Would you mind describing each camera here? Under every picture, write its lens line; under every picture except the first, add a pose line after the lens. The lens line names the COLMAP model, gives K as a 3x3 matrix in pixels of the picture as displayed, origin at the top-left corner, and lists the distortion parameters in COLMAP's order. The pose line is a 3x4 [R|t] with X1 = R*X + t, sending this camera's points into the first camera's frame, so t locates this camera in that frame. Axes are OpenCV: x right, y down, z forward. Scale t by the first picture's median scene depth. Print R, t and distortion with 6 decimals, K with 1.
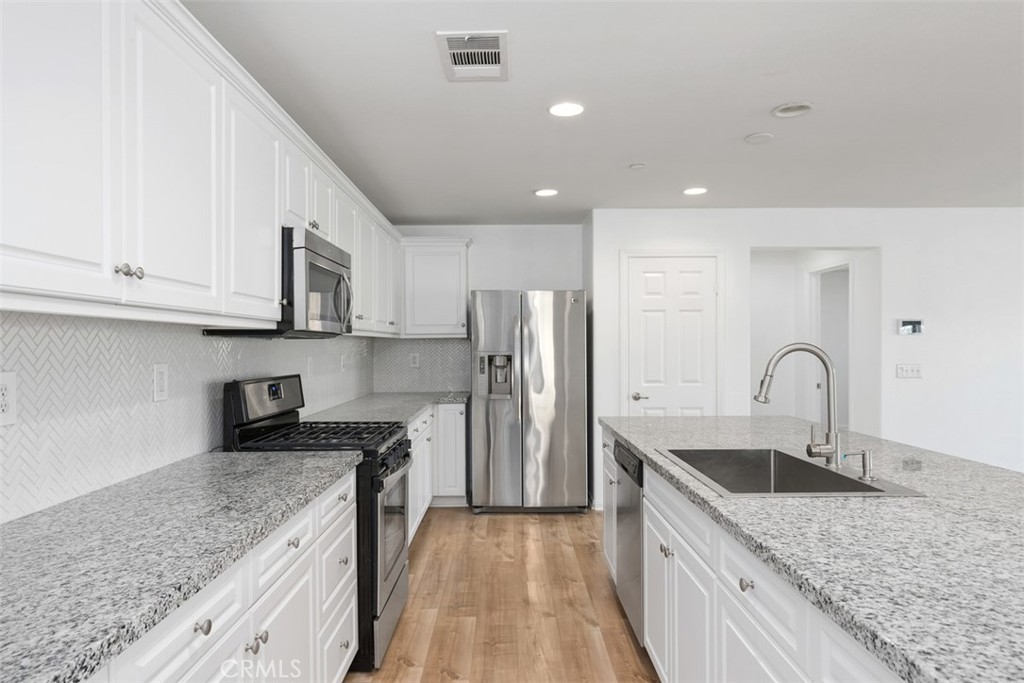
lens RADIAL K [[618.6, 0, 512.0], [0, 618.6, 341.5], [0, 0, 1]] dist [0.002392, 0.000493]
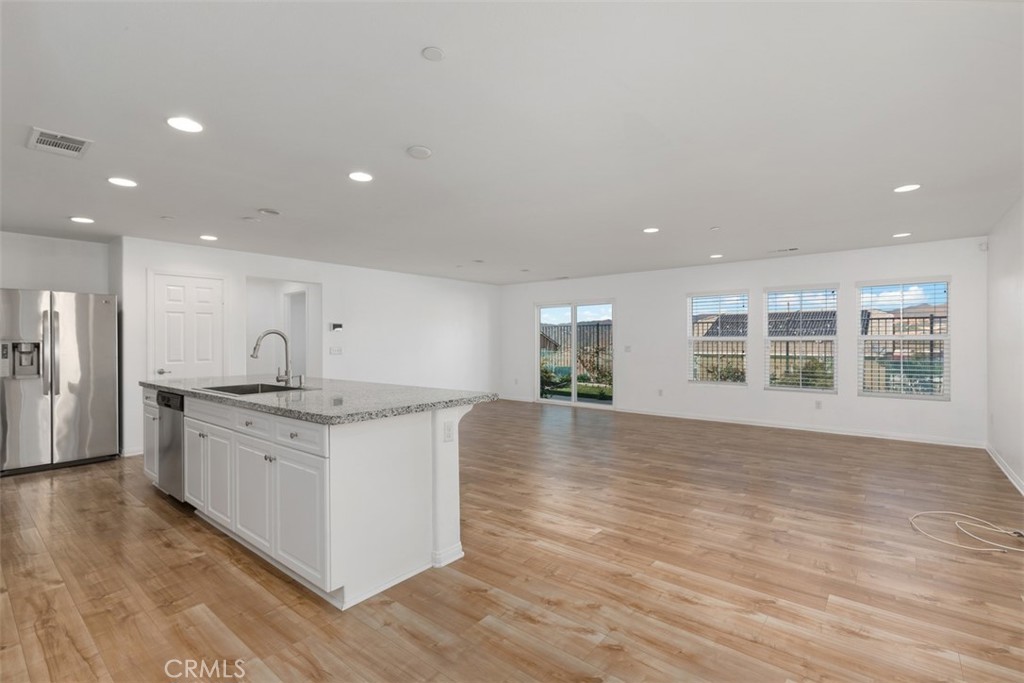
lens RADIAL K [[469.7, 0, 512.0], [0, 469.7, 341.5], [0, 0, 1]] dist [0.005258, 0.000894]
pose [[0.631562, -0.004160, 0.775314, -0.137382], [0.003322, 0.999991, 0.002660, 0.020183], [-0.775318, 0.000896, 0.631570, -0.333355]]
